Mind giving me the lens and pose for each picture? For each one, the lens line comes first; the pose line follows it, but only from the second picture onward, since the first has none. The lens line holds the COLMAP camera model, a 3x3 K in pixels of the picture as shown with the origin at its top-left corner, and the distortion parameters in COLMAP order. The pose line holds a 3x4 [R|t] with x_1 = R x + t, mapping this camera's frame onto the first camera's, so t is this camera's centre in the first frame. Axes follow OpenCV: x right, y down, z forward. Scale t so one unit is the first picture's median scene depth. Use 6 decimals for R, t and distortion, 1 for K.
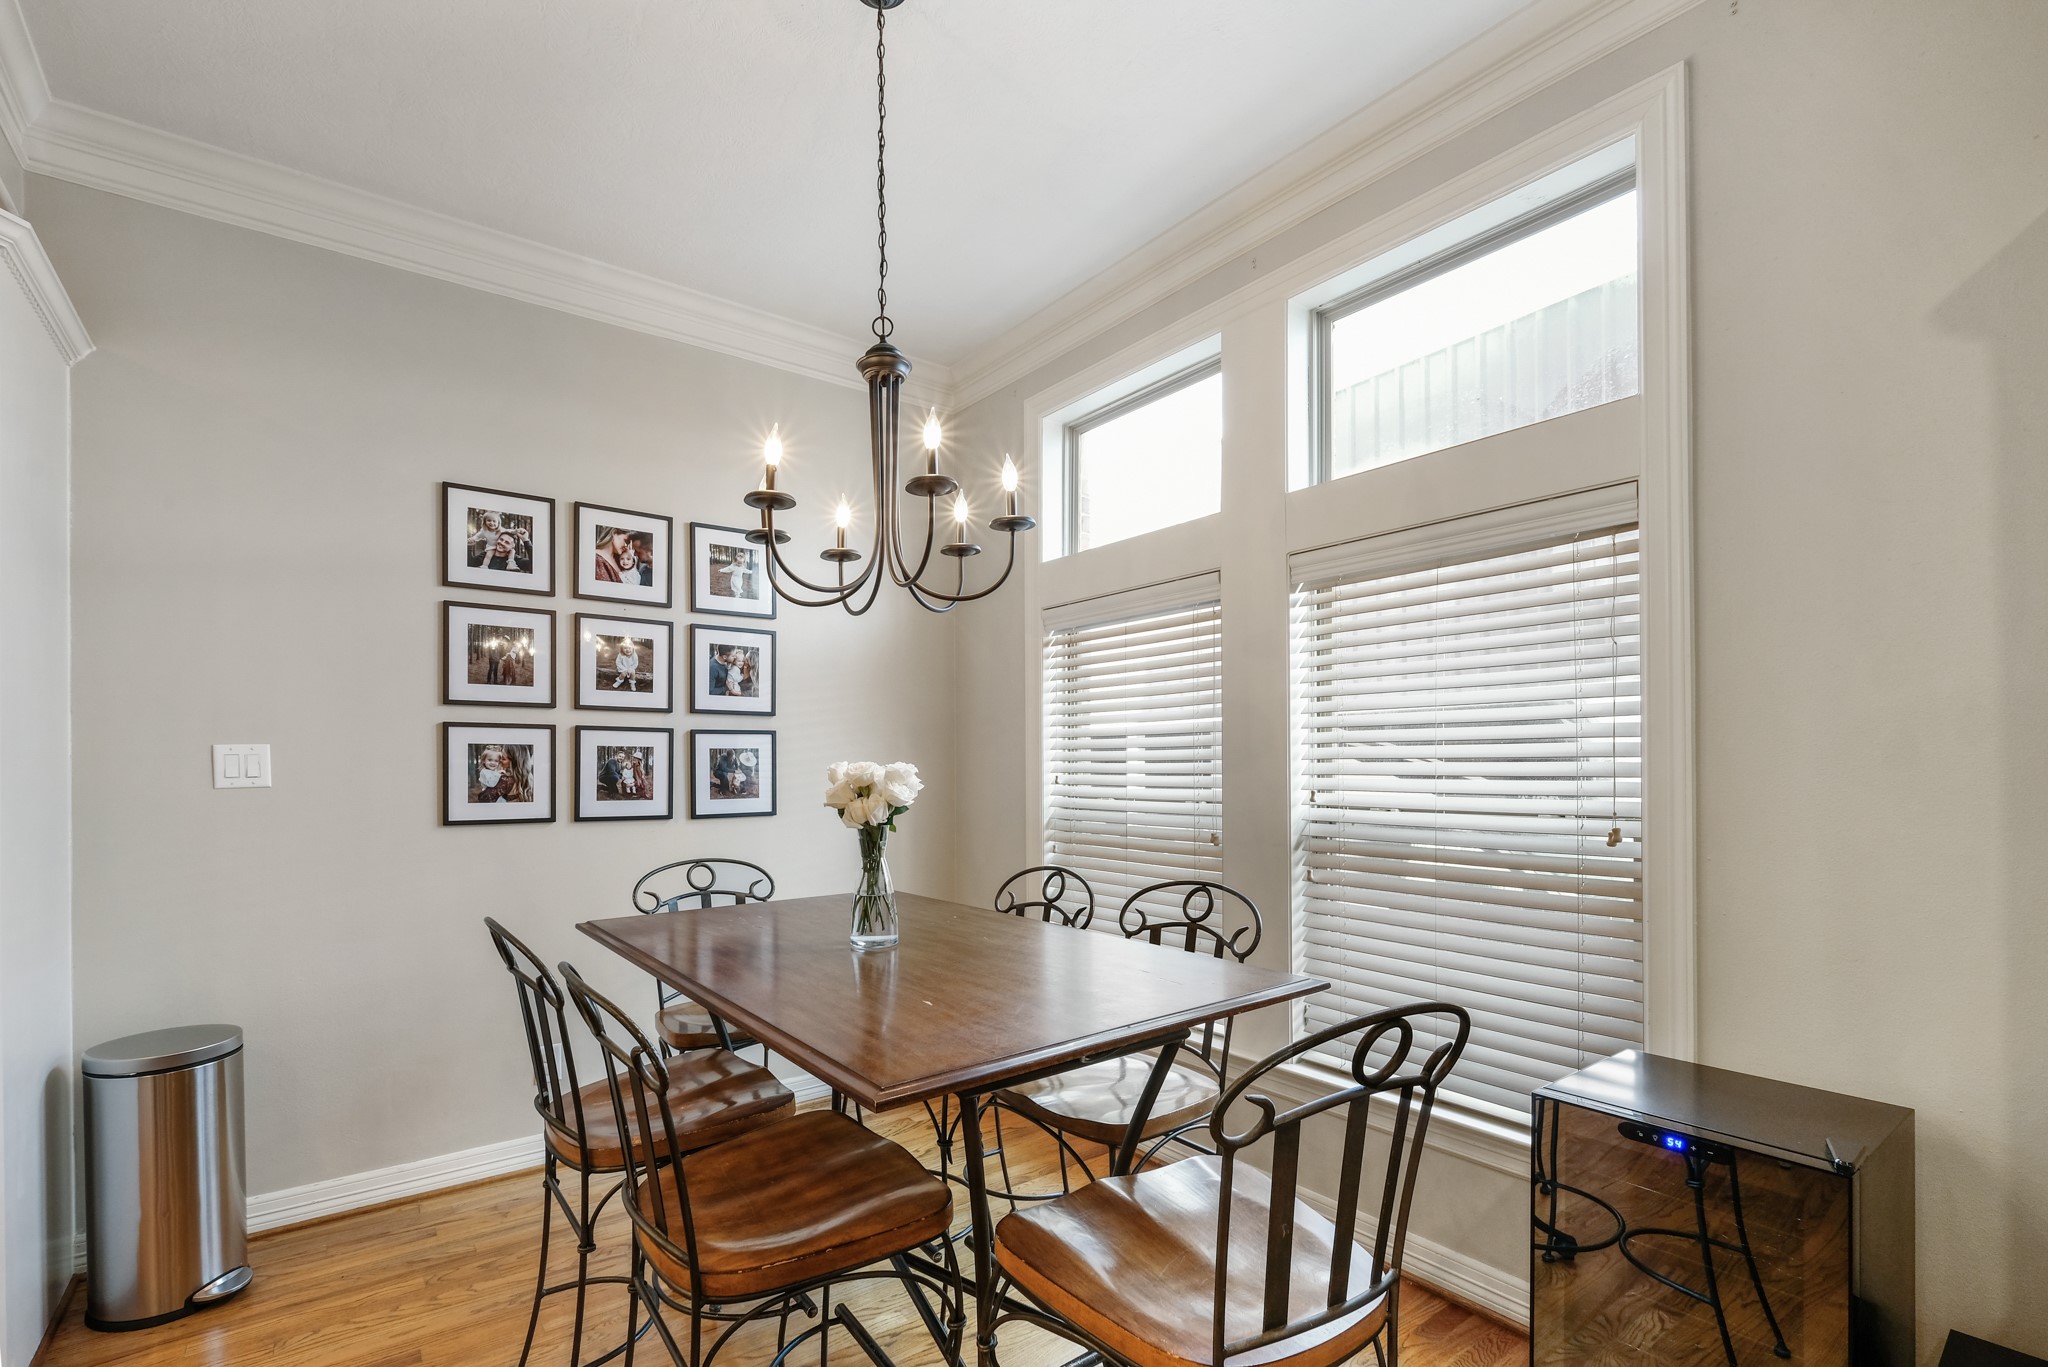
lens RADIAL K [[894.1, 0, 996.7], [0, 894.1, 772.8], [0, 0, 1]] dist [-0.011349, 0.000959]
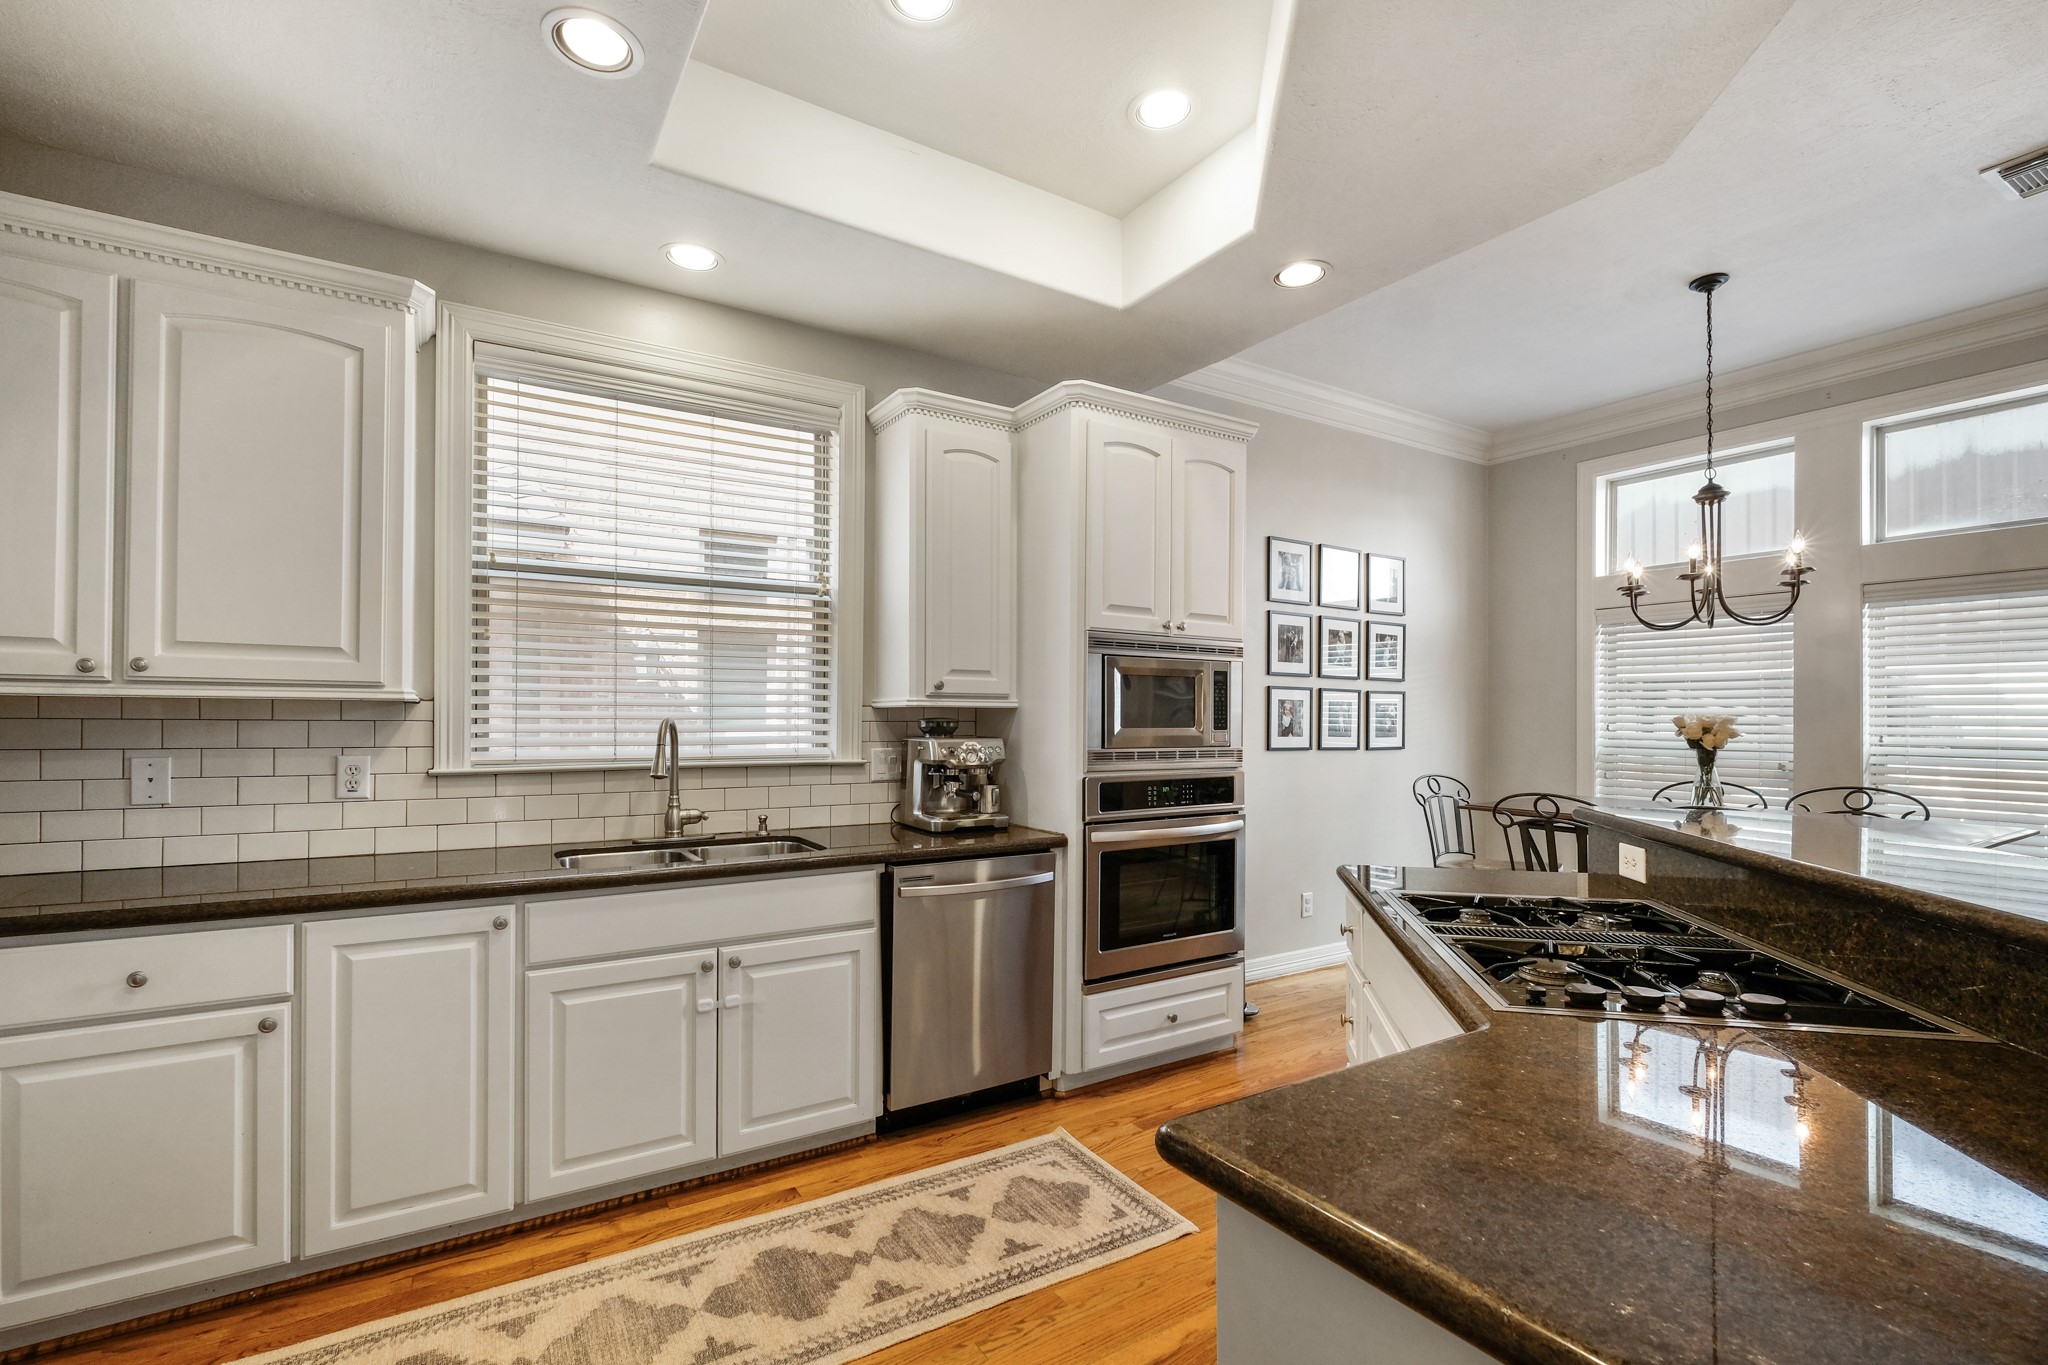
lens RADIAL K [[894.1, 0, 994.9], [0, 894.1, 713.1], [0, 0, 1]] dist [-0.011349, 0.000959]
pose [[0.995152, 0.011471, -0.097677, -0.927443], [-0.012412, 0.999882, -0.009029, 0.011788], [0.097562, 0.010198, 0.995177, -0.628773]]
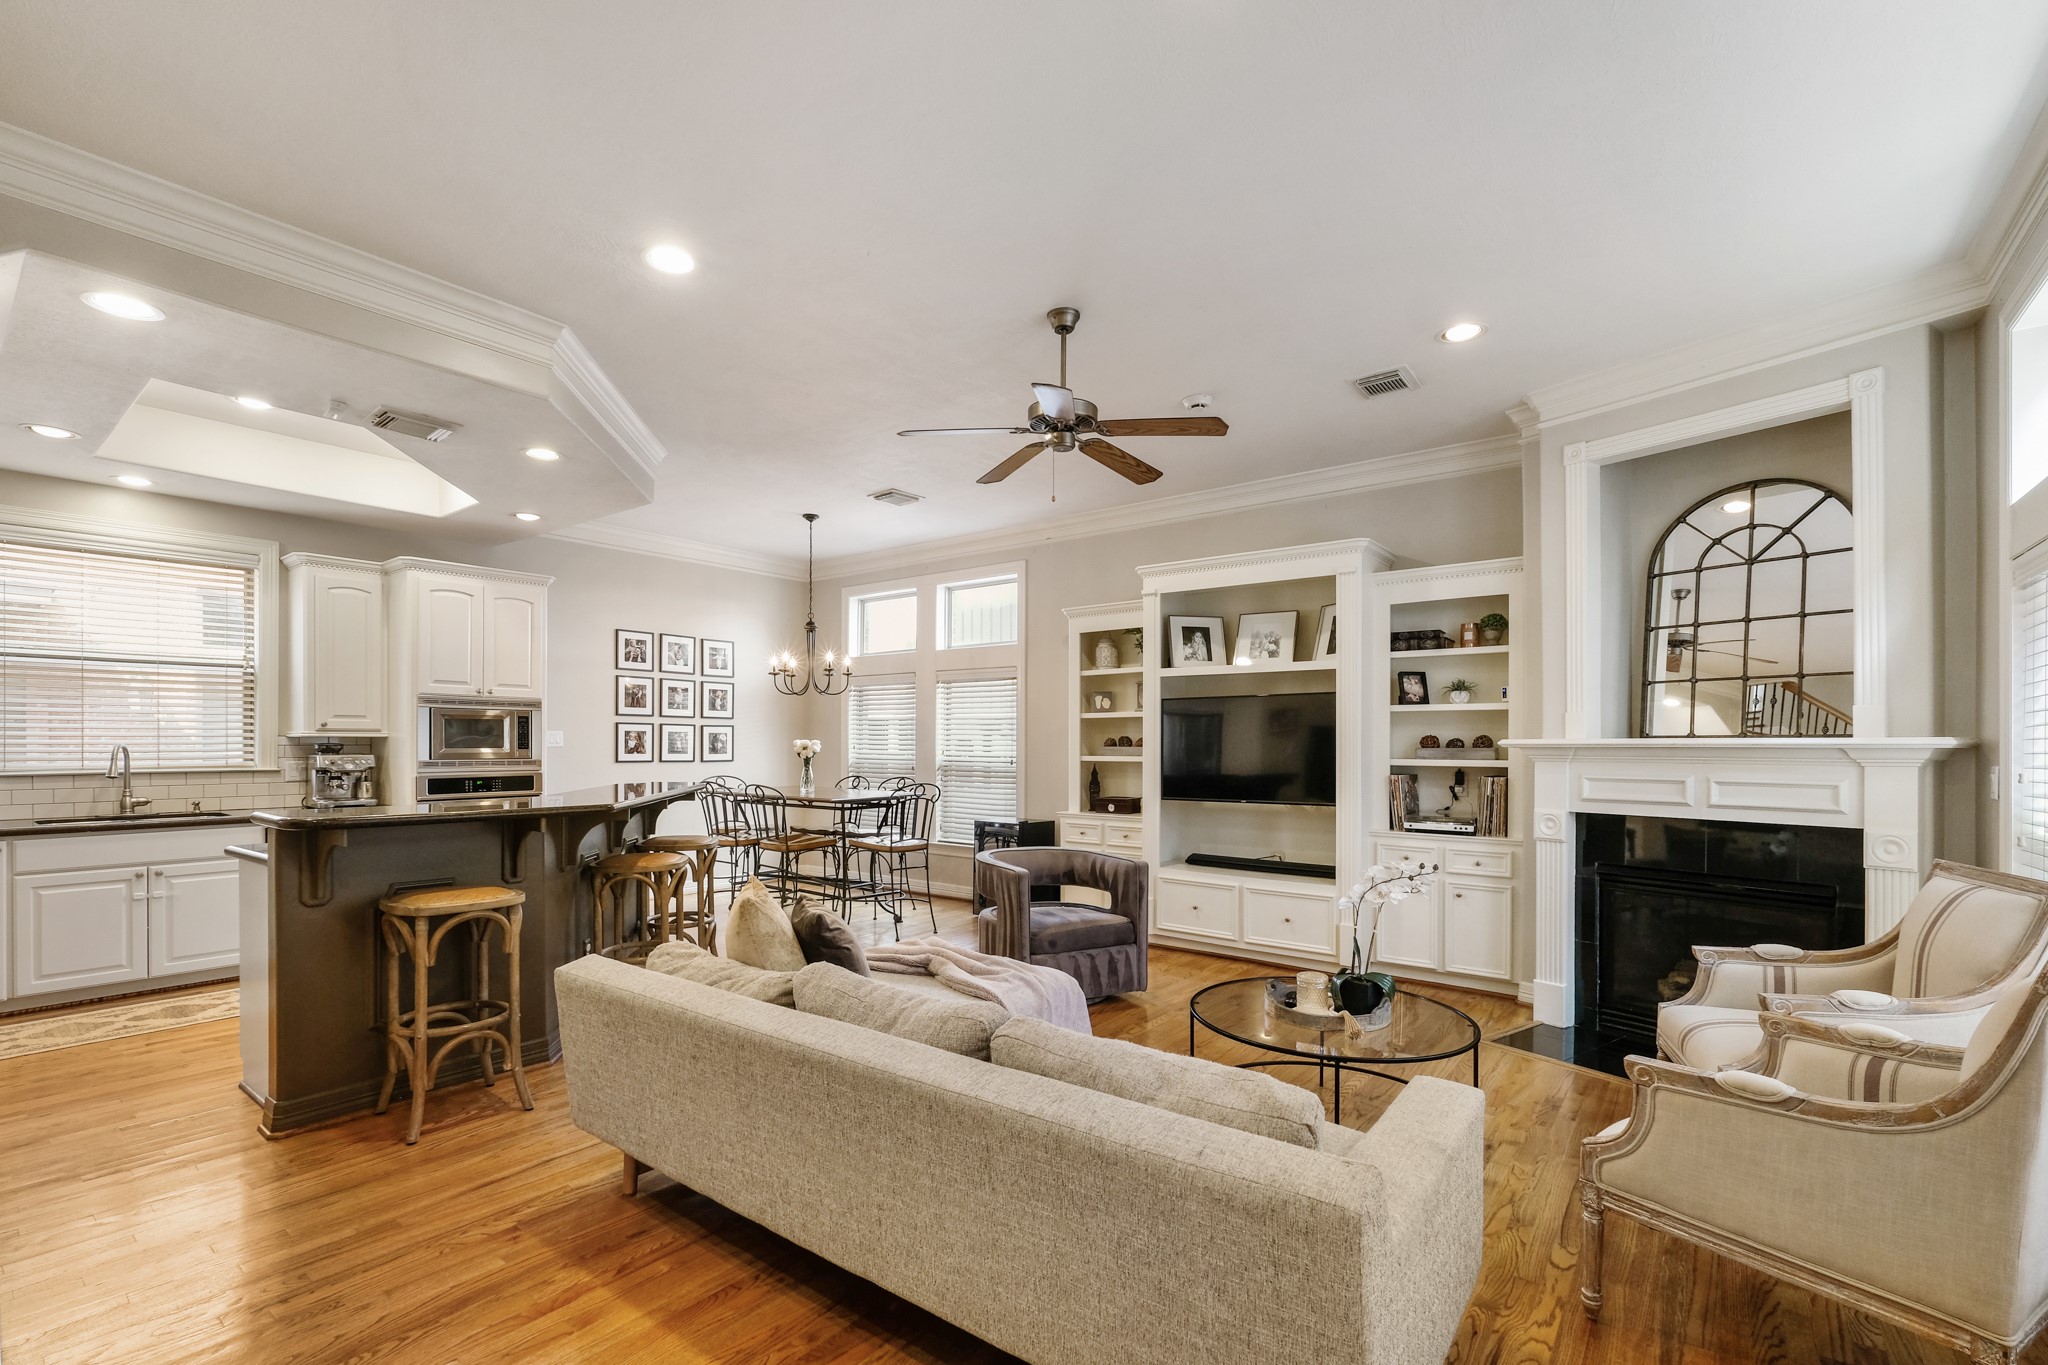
lens RADIAL K [[894.1, 0, 1006.3], [0, 894.1, 744.7], [0, 0, 1]] dist [-0.011349, 0.000959]
pose [[0.966296, 0.008638, 0.257288, -0.189662], [-0.008312, 0.999963, -0.002353, 0.004308], [-0.257298, 0.000135, 0.966332, -1.741008]]
